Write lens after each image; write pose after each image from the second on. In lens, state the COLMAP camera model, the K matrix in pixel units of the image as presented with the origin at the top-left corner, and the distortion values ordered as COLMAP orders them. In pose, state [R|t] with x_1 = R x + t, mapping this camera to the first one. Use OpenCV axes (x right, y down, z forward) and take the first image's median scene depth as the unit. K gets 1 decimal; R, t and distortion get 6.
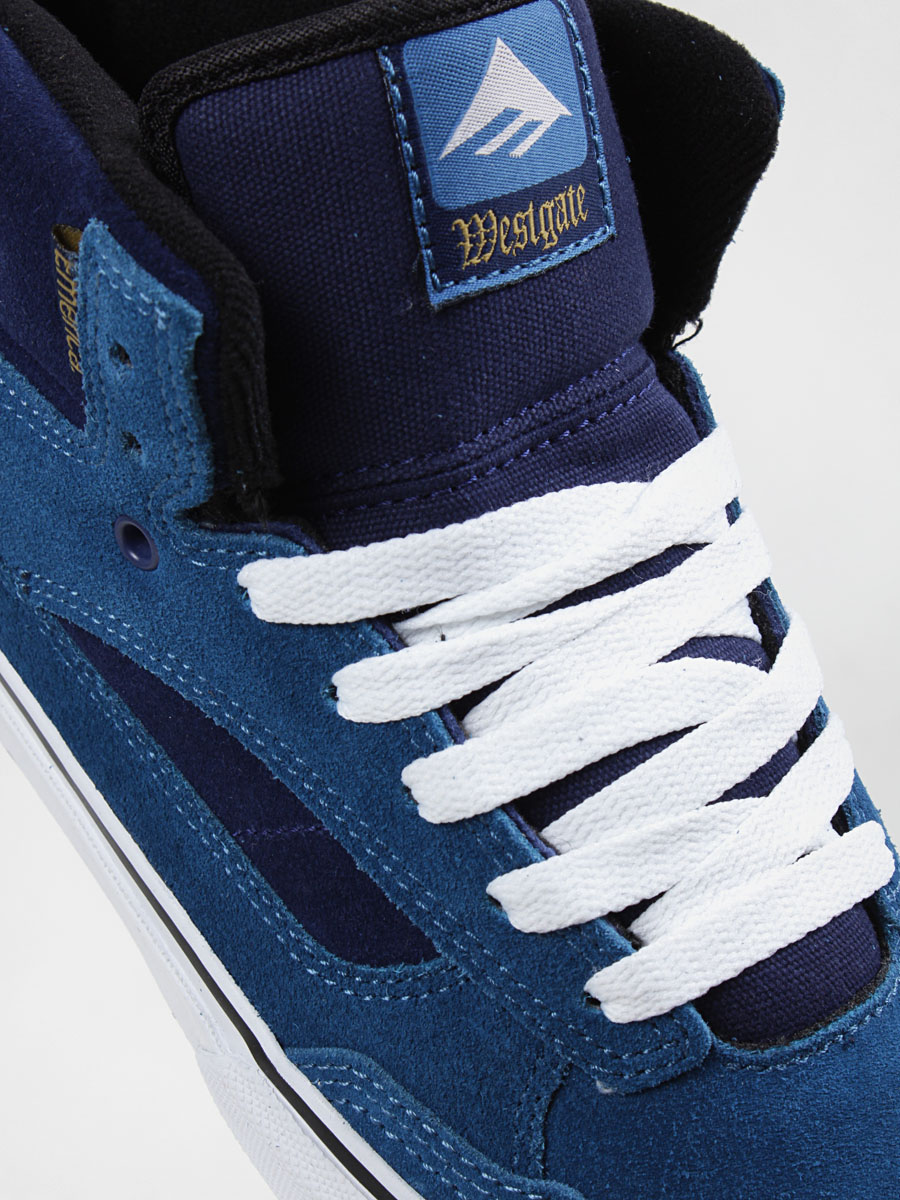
lens RADIAL K [[2699.1, 0, 450.5], [0, 2699.1, 600.2], [0, 0, 1]] dist [-0.010404, 0.000000]
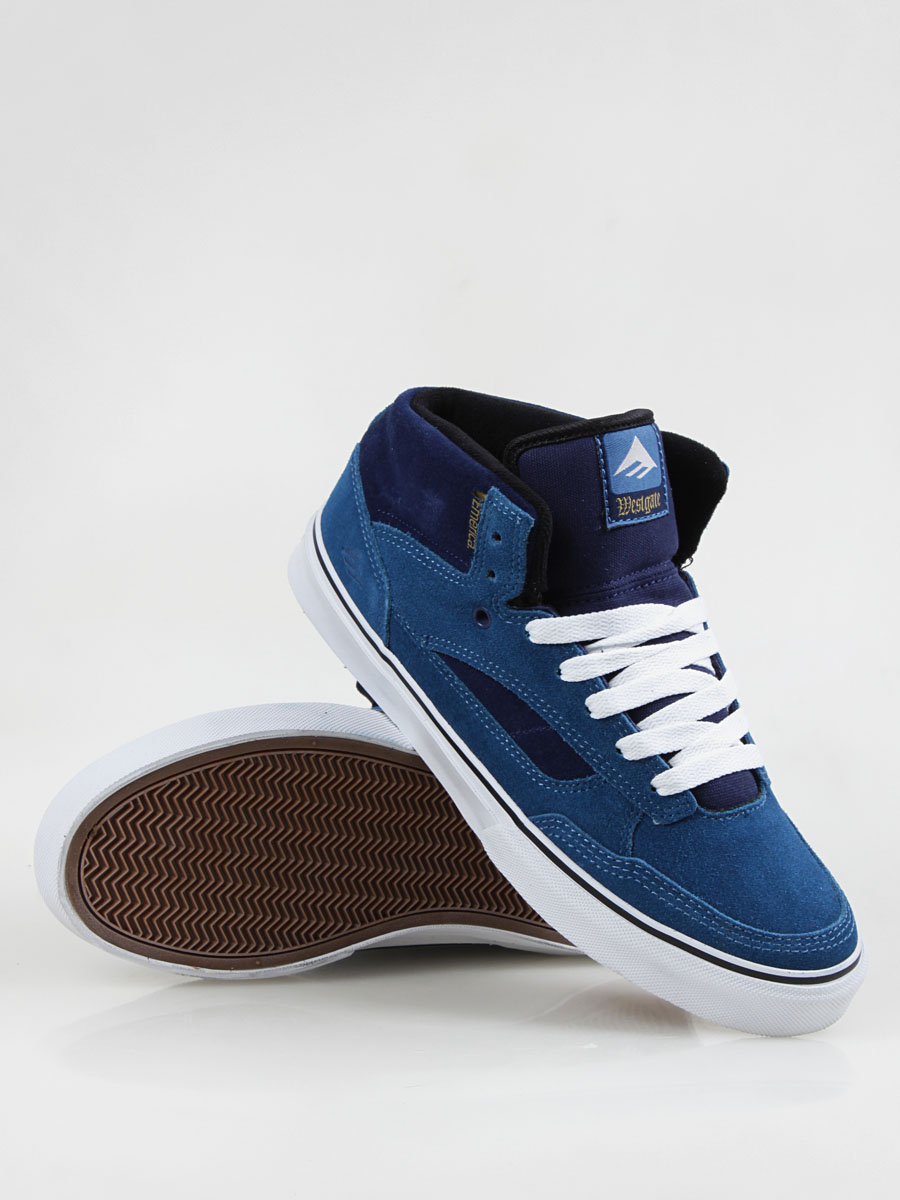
lens RADIAL K [[2699.1, 0, 449.7], [0, 2699.1, 600.0], [0, 0, 1]] dist [-0.010404, 0.000000]
pose [[0.995135, 0.065972, 0.073168, -0.354958], [-0.048450, 0.974386, -0.219599, 0.562154], [-0.085781, 0.214986, 0.972843, -1.617982]]
